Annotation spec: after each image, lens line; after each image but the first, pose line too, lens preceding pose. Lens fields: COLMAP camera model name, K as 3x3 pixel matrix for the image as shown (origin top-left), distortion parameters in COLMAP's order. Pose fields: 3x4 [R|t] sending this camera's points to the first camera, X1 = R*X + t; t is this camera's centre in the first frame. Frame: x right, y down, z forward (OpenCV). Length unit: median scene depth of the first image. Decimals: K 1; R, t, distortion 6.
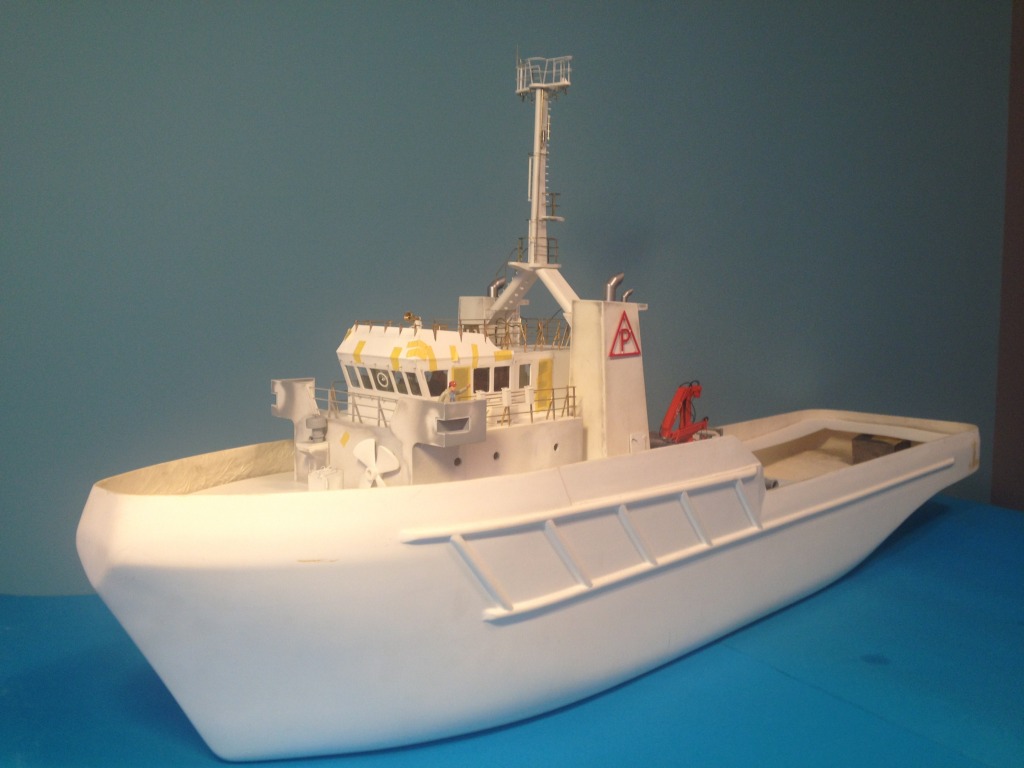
lens RADIAL K [[968.7, 0, 512.0], [0, 968.7, 384.0], [0, 0, 1]] dist [0.068612, -0.008209]
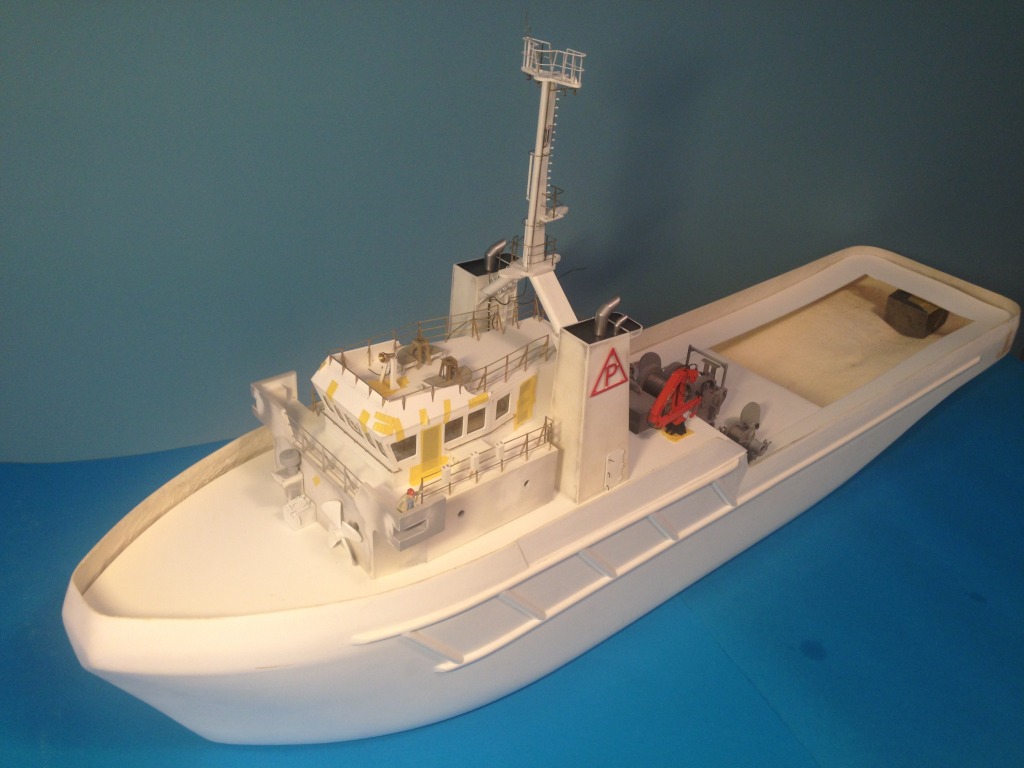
lens RADIAL K [[968.7, 0, 512.0], [0, 968.7, 384.0], [0, 0, 1]] dist [0.068612, -0.008209]
pose [[0.994210, 0.094389, -0.051344, 0.070558], [-0.063017, 0.899240, 0.432892, -0.453864], [0.087031, -0.427151, 0.899982, 0.124449]]
